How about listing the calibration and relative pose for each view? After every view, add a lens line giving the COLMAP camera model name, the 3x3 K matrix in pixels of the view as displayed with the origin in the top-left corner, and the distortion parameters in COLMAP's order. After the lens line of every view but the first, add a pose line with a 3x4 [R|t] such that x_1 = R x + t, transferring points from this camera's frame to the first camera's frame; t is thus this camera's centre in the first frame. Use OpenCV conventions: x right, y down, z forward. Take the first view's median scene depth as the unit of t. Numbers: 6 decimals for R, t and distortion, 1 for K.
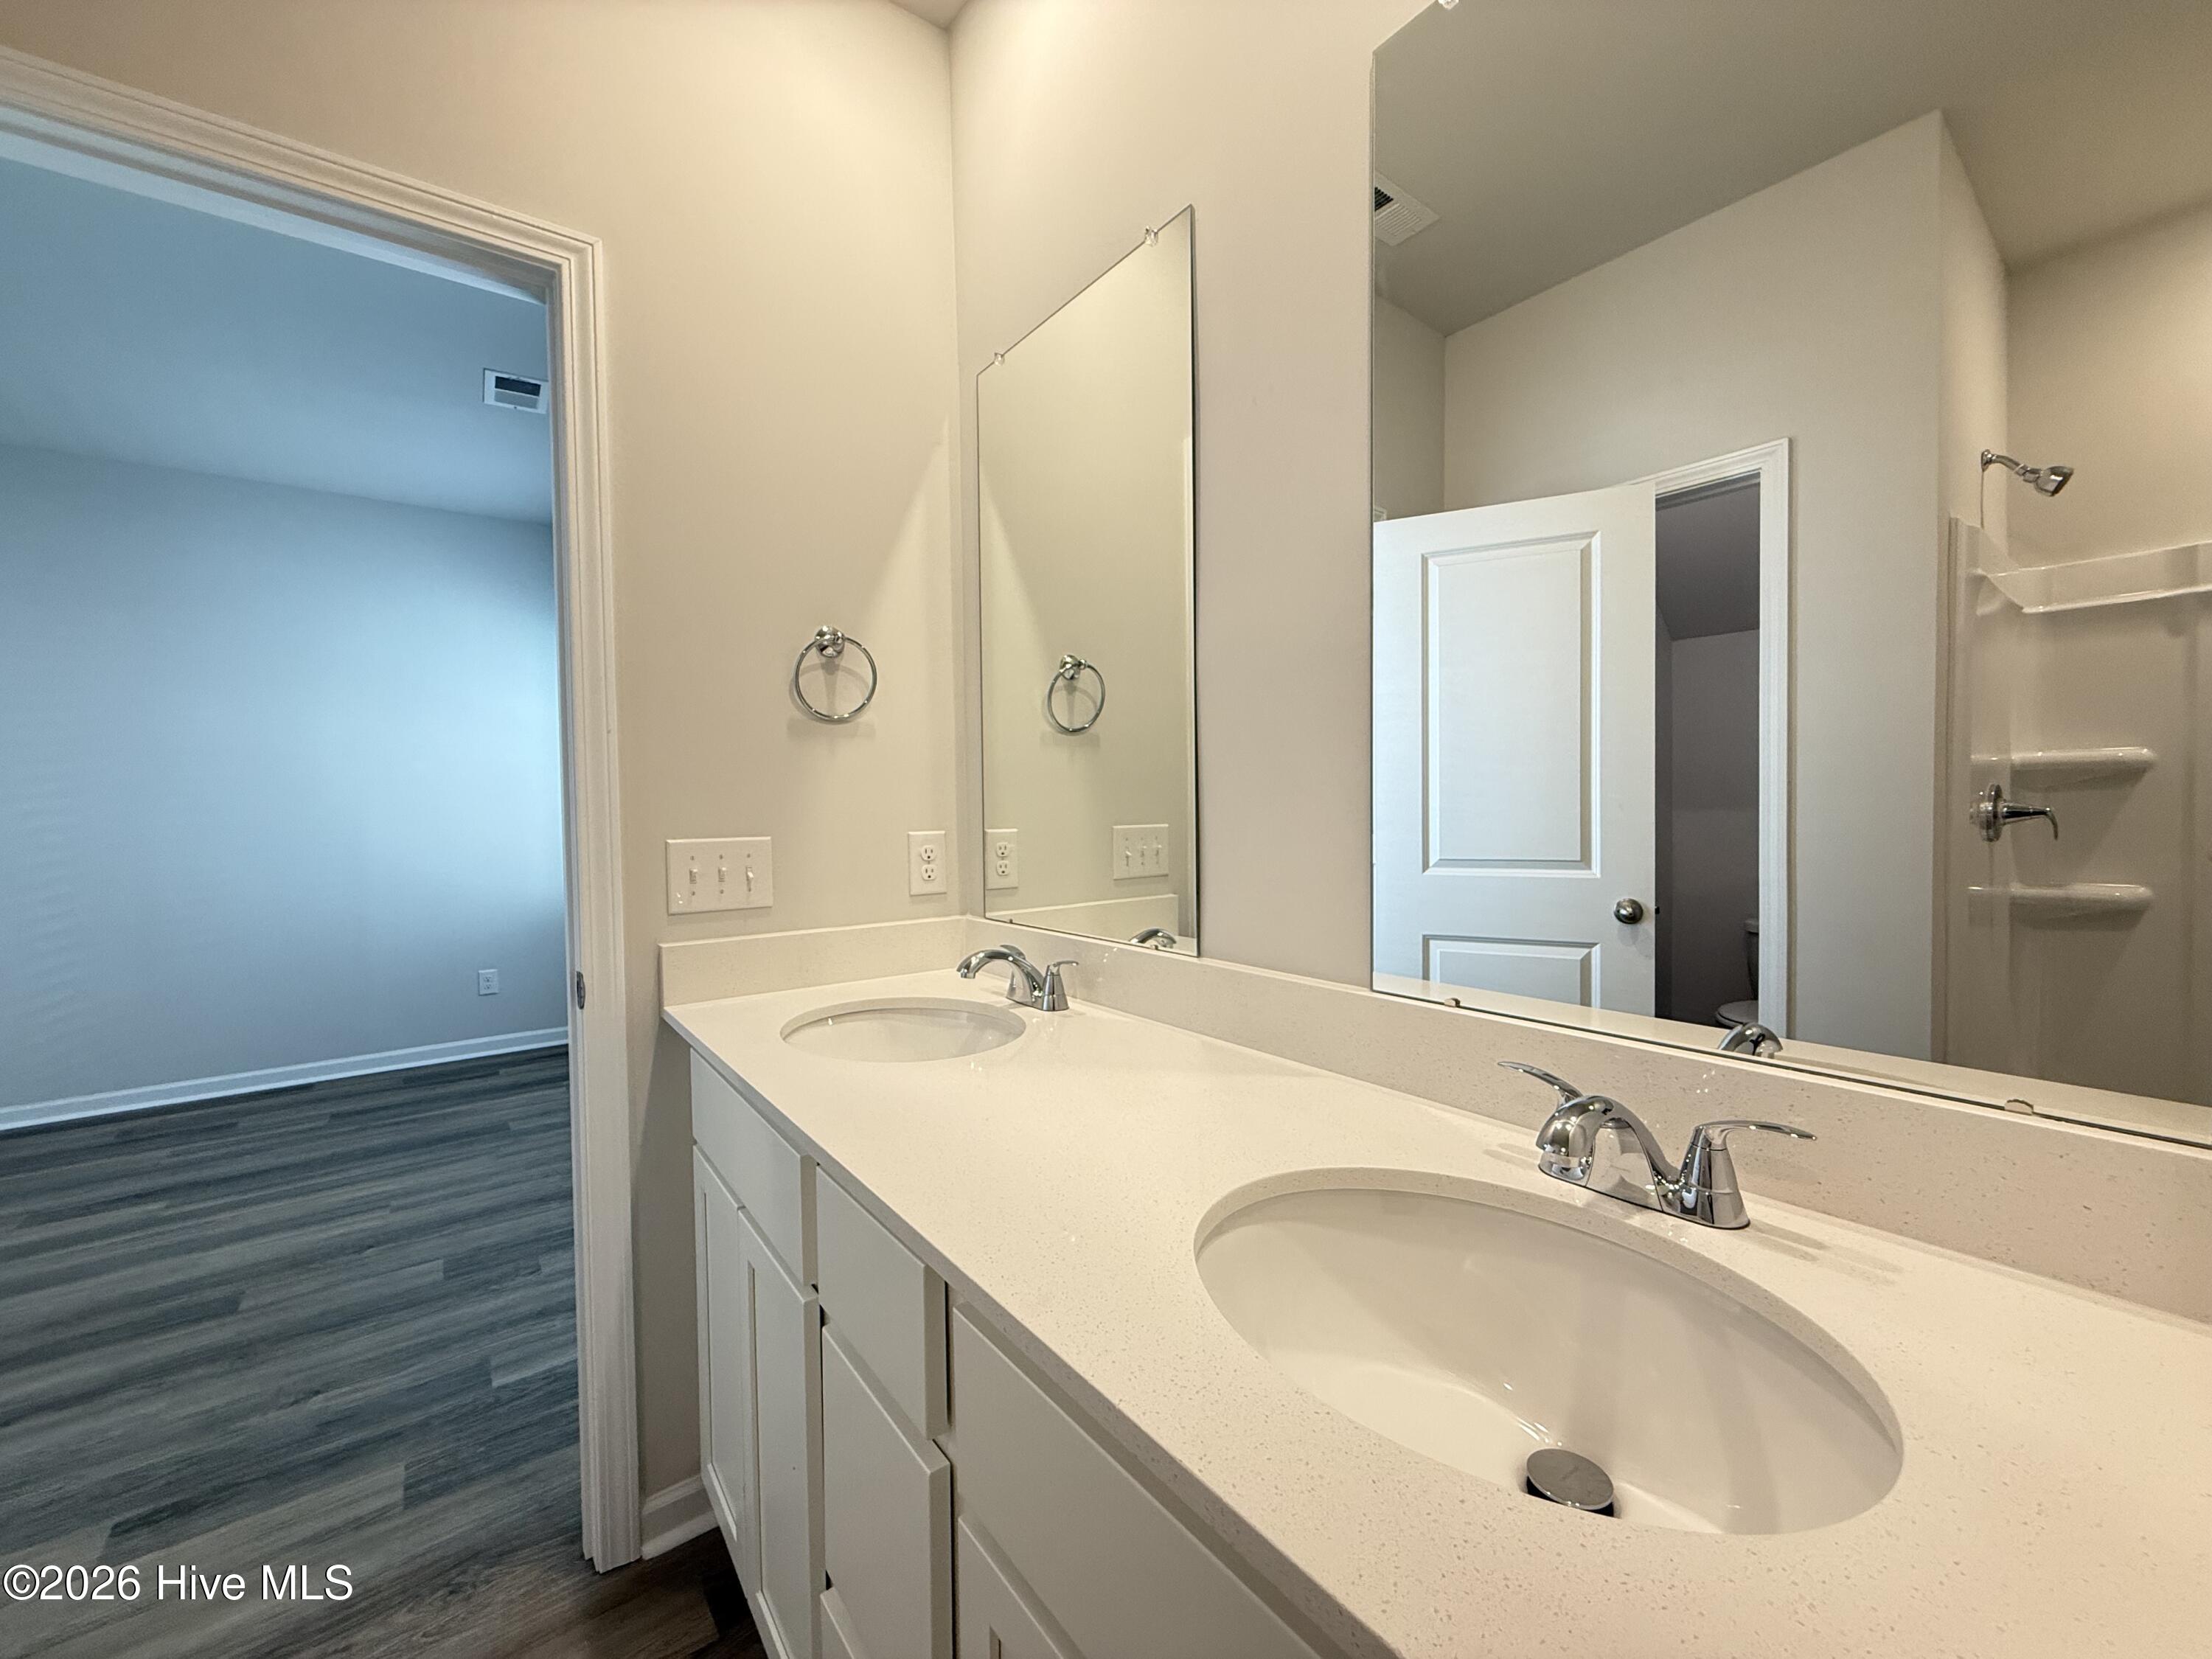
lens RADIAL K [[880.6, 0, 1094.4], [0, 880.6, 827.8], [0, 0, 1]] dist [-0.001885, 0.001453]
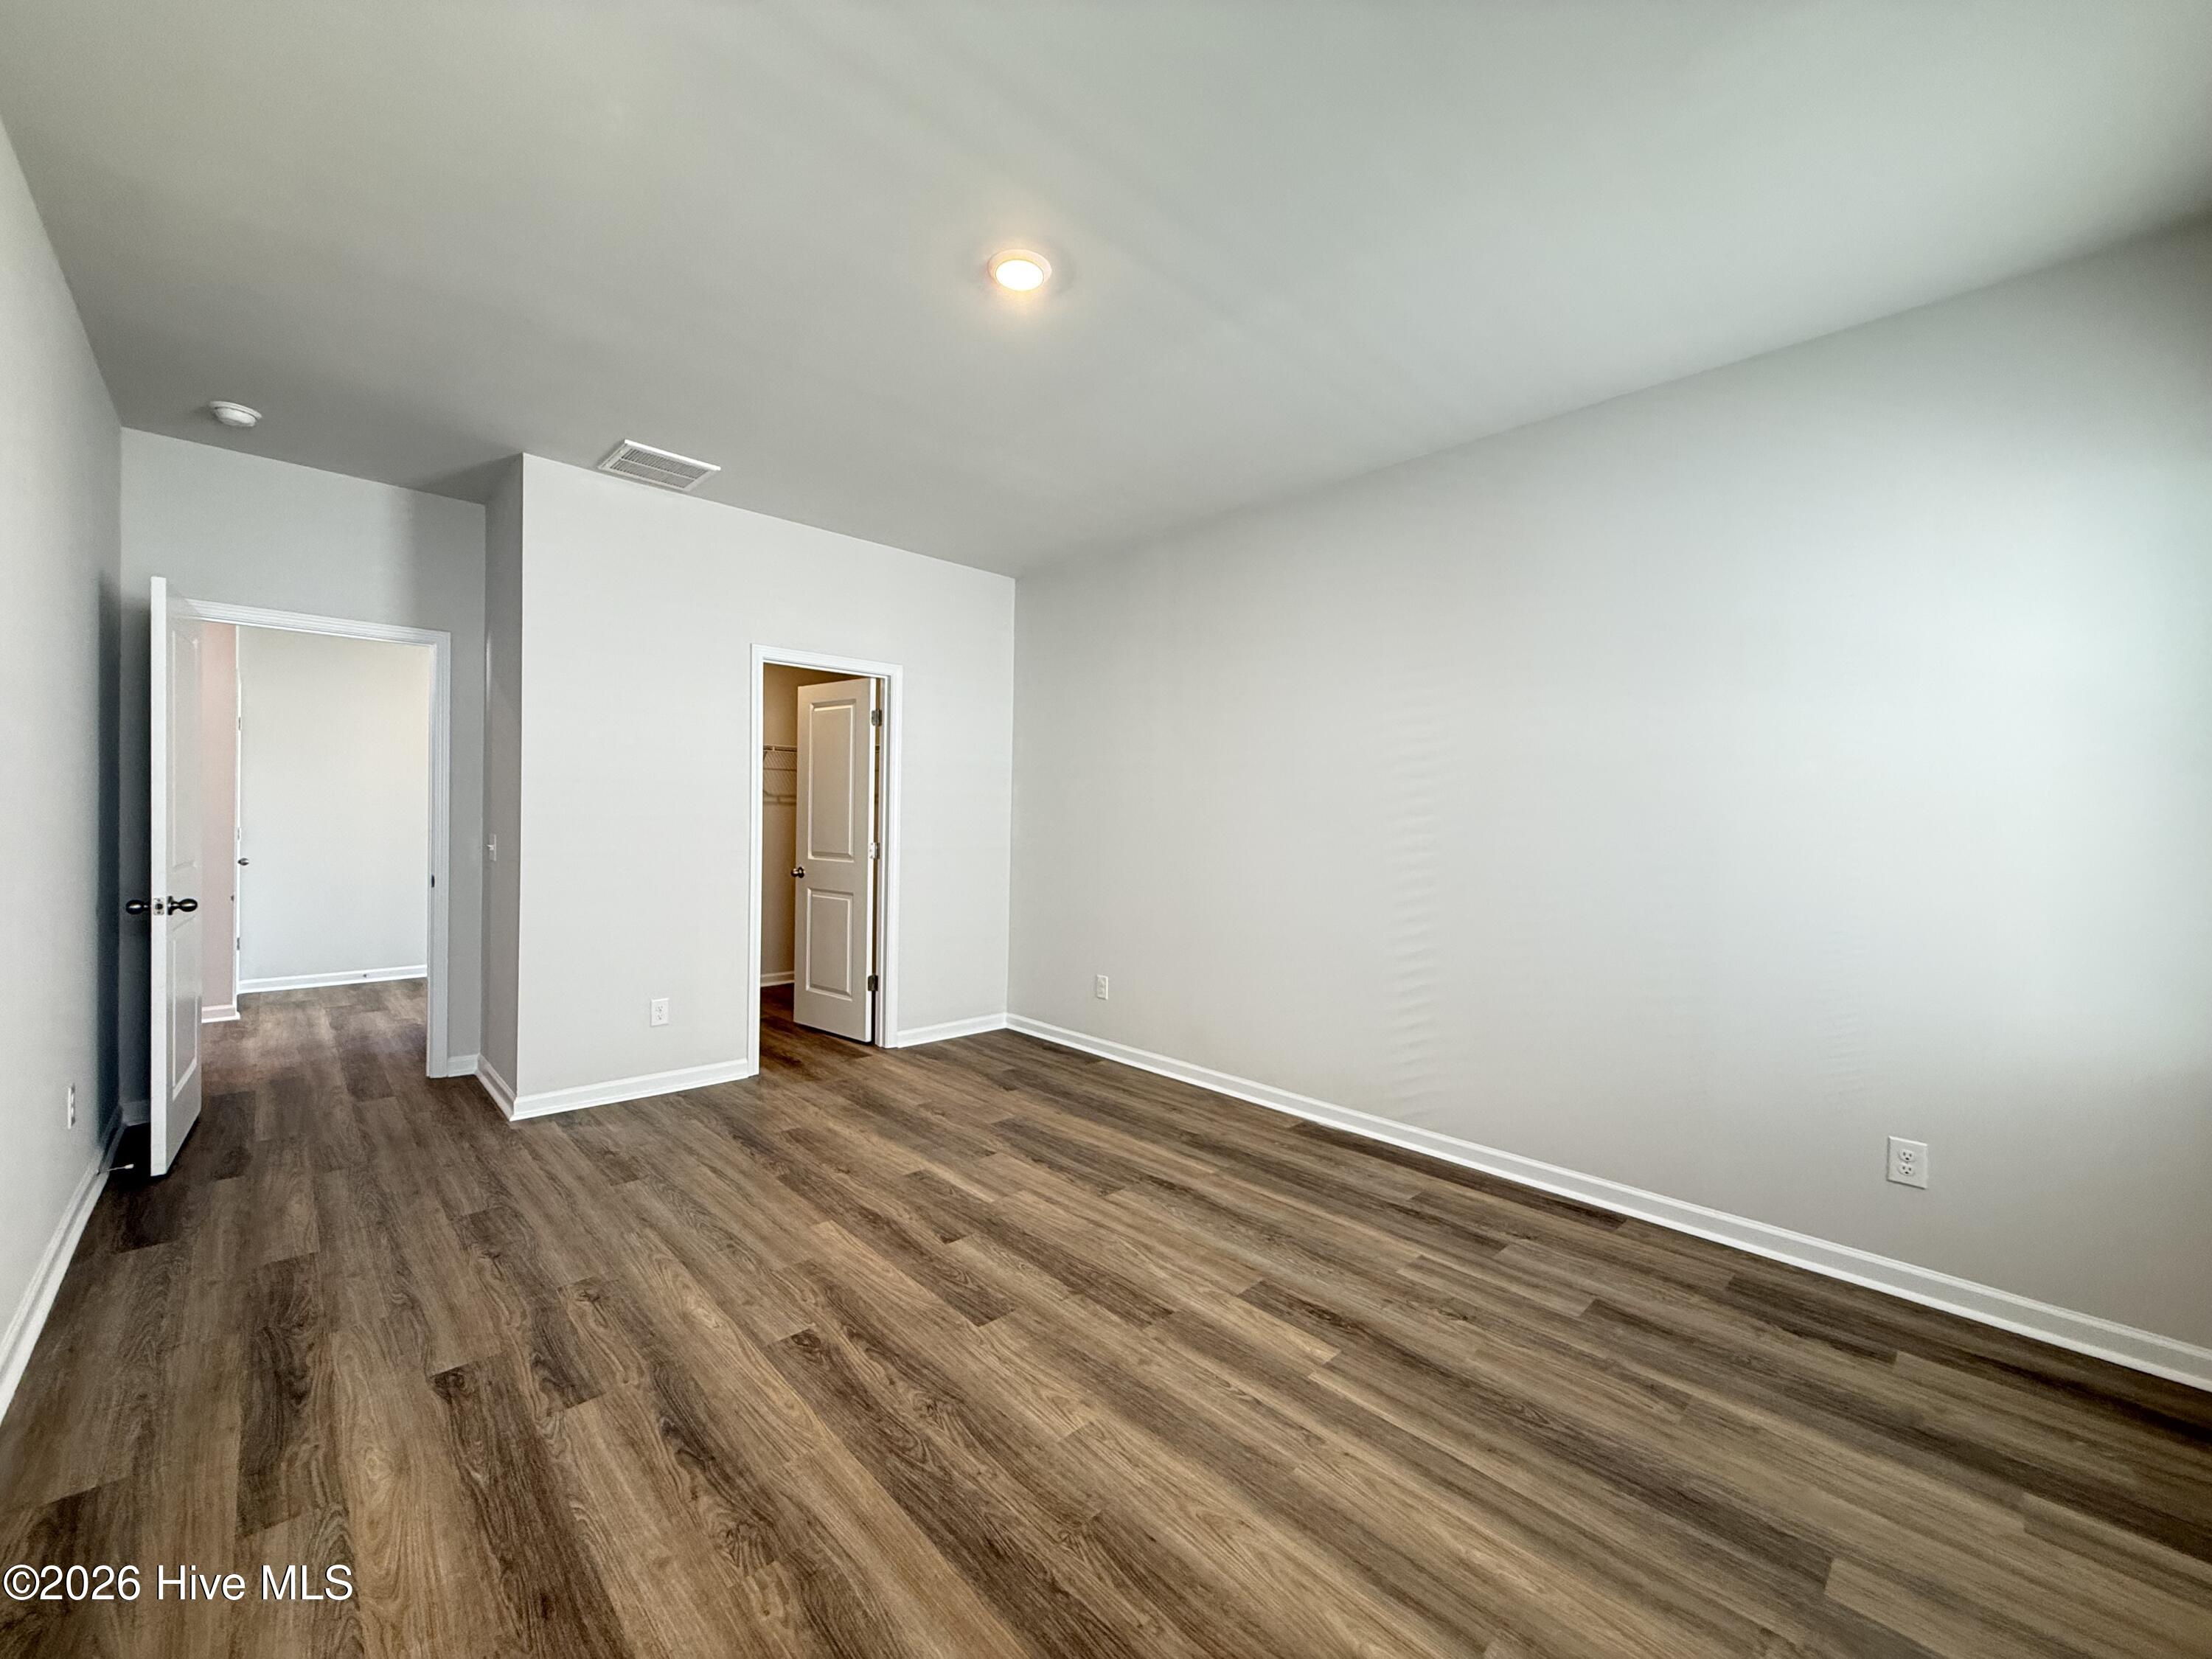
lens RADIAL K [[880.6, 0, 1103.8], [0, 880.6, 829.8], [0, 0, 1]] dist [-0.001885, 0.001453]
pose [[0.116032, 0.034485, -0.992647, -0.395721], [-0.044434, 0.998577, 0.029497, -0.044525], [0.992251, 0.040684, 0.117399, 0.807159]]
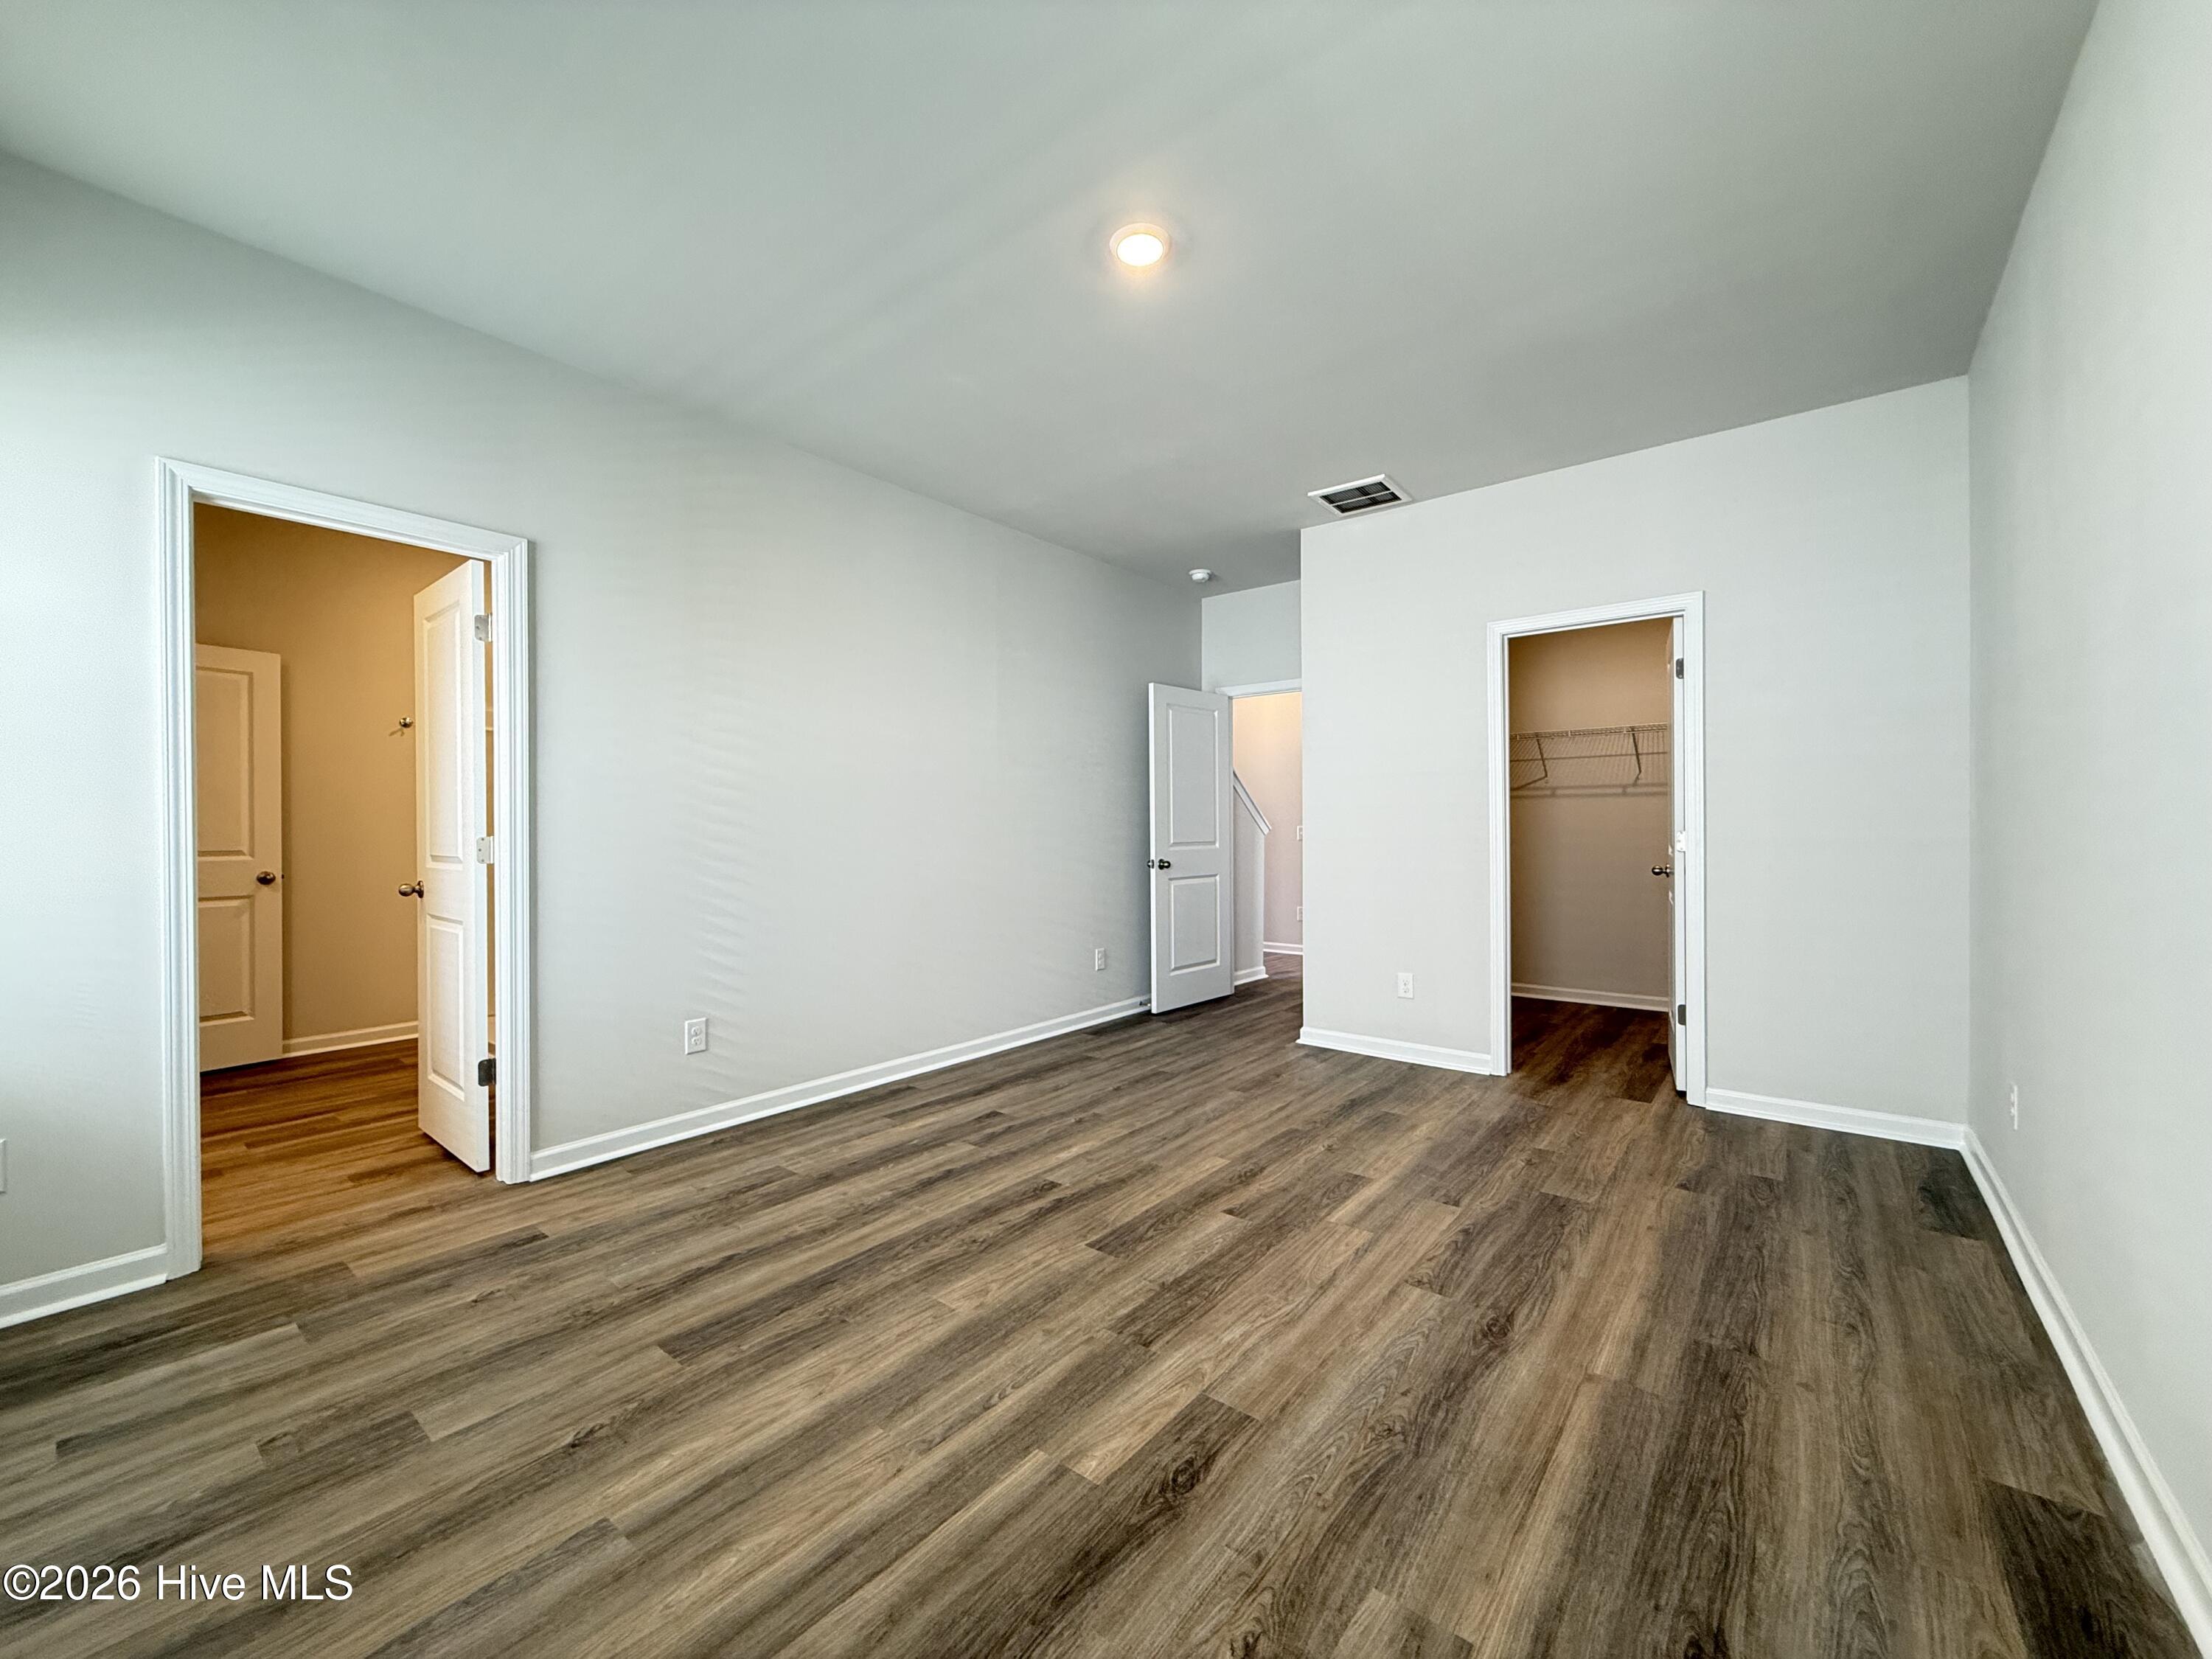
lens RADIAL K [[880.6, 0, 1097.1], [0, 880.6, 836.7], [0, 0, 1]] dist [-0.001885, 0.001453]
pose [[-0.970012, 0.025327, -0.241735, -1.083307], [0.016985, 0.999188, 0.036528, 0.002678], [0.242464, 0.031327, -0.969655, 1.767907]]
